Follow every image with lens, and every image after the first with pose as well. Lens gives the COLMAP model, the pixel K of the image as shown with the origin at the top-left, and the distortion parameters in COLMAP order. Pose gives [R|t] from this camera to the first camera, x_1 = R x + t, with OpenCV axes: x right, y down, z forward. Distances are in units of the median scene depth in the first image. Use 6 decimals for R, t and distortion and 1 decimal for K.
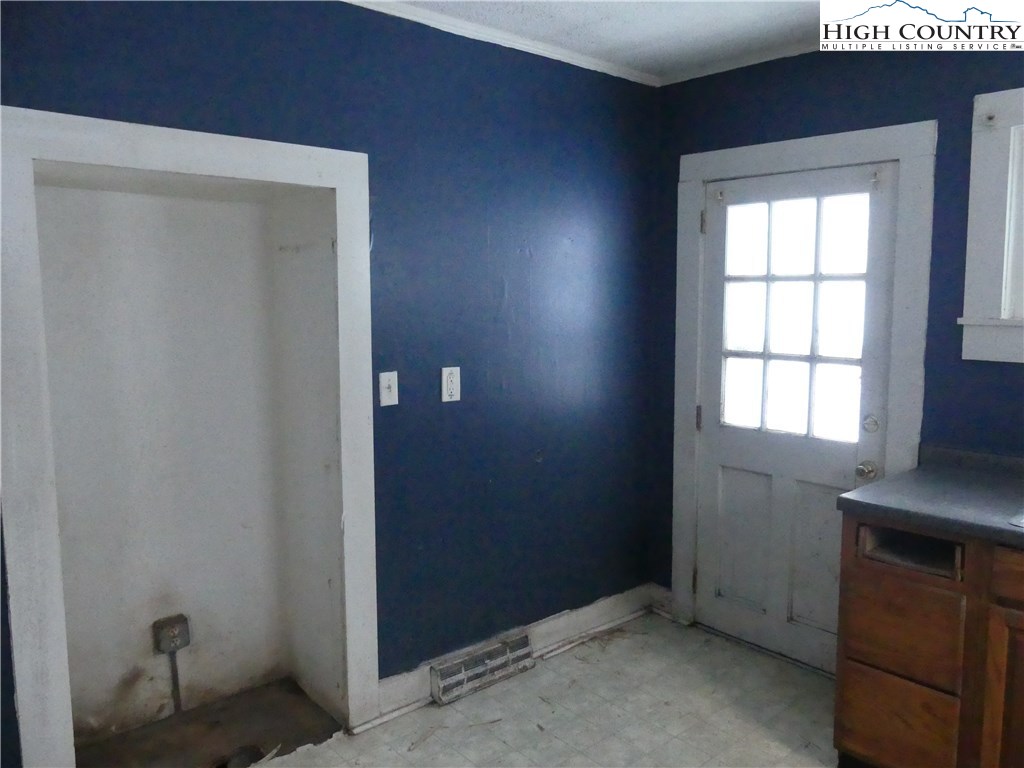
lens RADIAL K [[775.8, 0, 517.9], [0, 775.8, 383.0], [0, 0, 1]] dist [-0.021797, 0.019500]
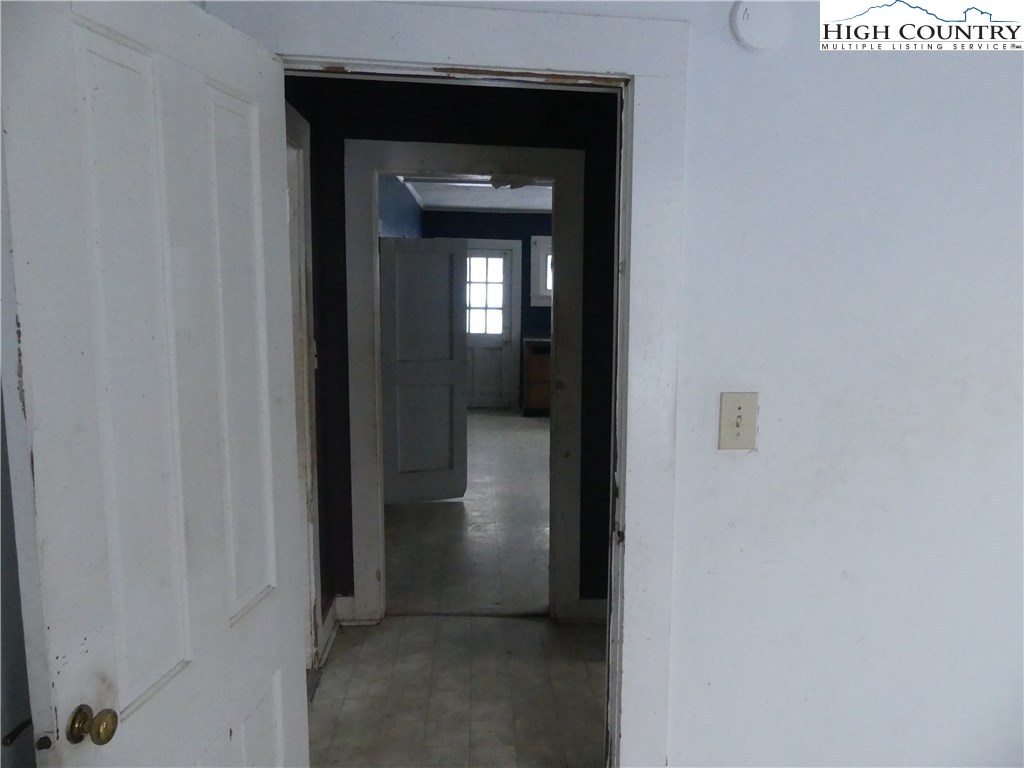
lens RADIAL K [[775.8, 0, 507.9], [0, 775.8, 385.2], [0, 0, 1]] dist [-0.021797, 0.019500]
pose [[0.633675, -0.086003, 0.768804, -2.080645], [0.072916, 0.996017, 0.051320, 0.128362], [-0.770155, 0.023538, 0.637422, -1.110784]]
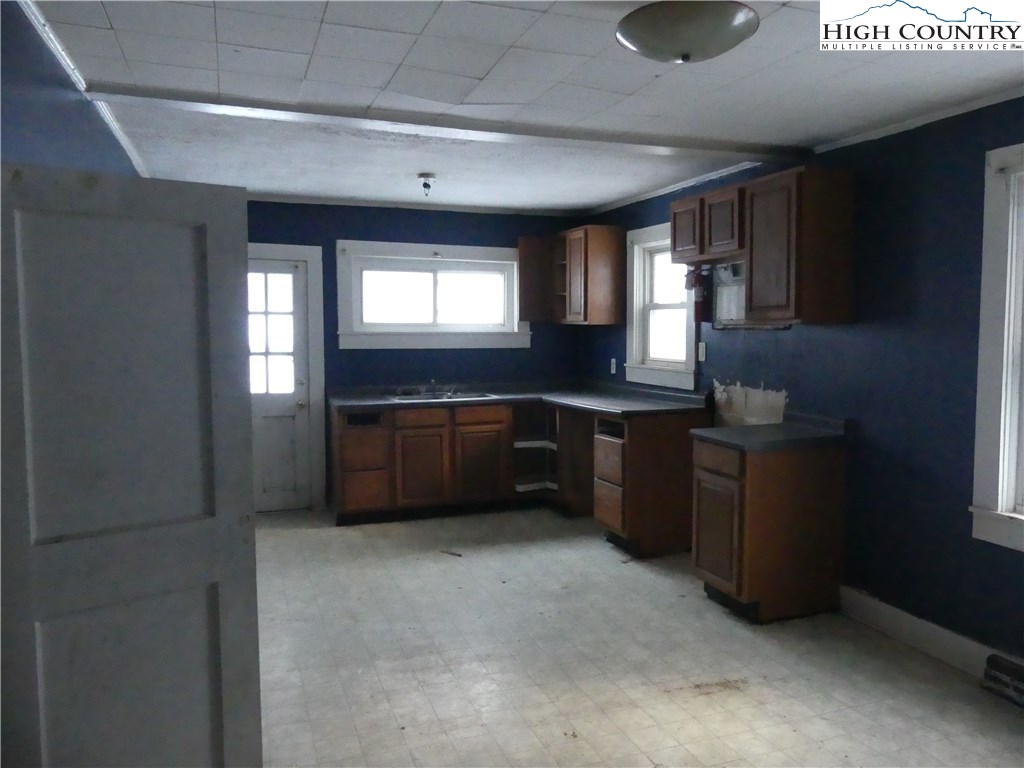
lens RADIAL K [[775.8, 0, 514.9], [0, 775.8, 385.0], [0, 0, 1]] dist [-0.021797, 0.019500]
pose [[0.372701, -0.070139, 0.925297, -1.252524], [0.101869, 0.994205, 0.034331, 0.045798], [-0.922343, 0.081464, 0.377686, -0.335437]]
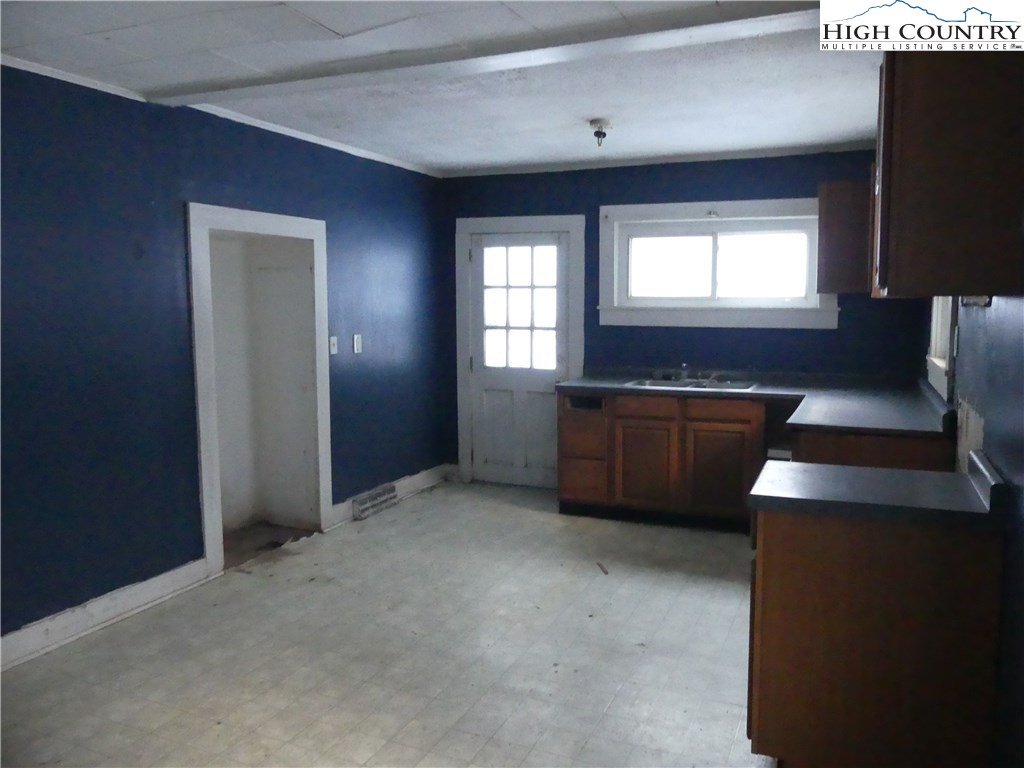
lens RADIAL K [[775.8, 0, 506.3], [0, 775.8, 383.2], [0, 0, 1]] dist [-0.021797, 0.019500]
pose [[0.911983, -0.043534, 0.407912, -0.497646], [0.045479, 0.998953, 0.004934, 0.097439], [-0.407700, 0.014051, 0.913008, -0.783680]]
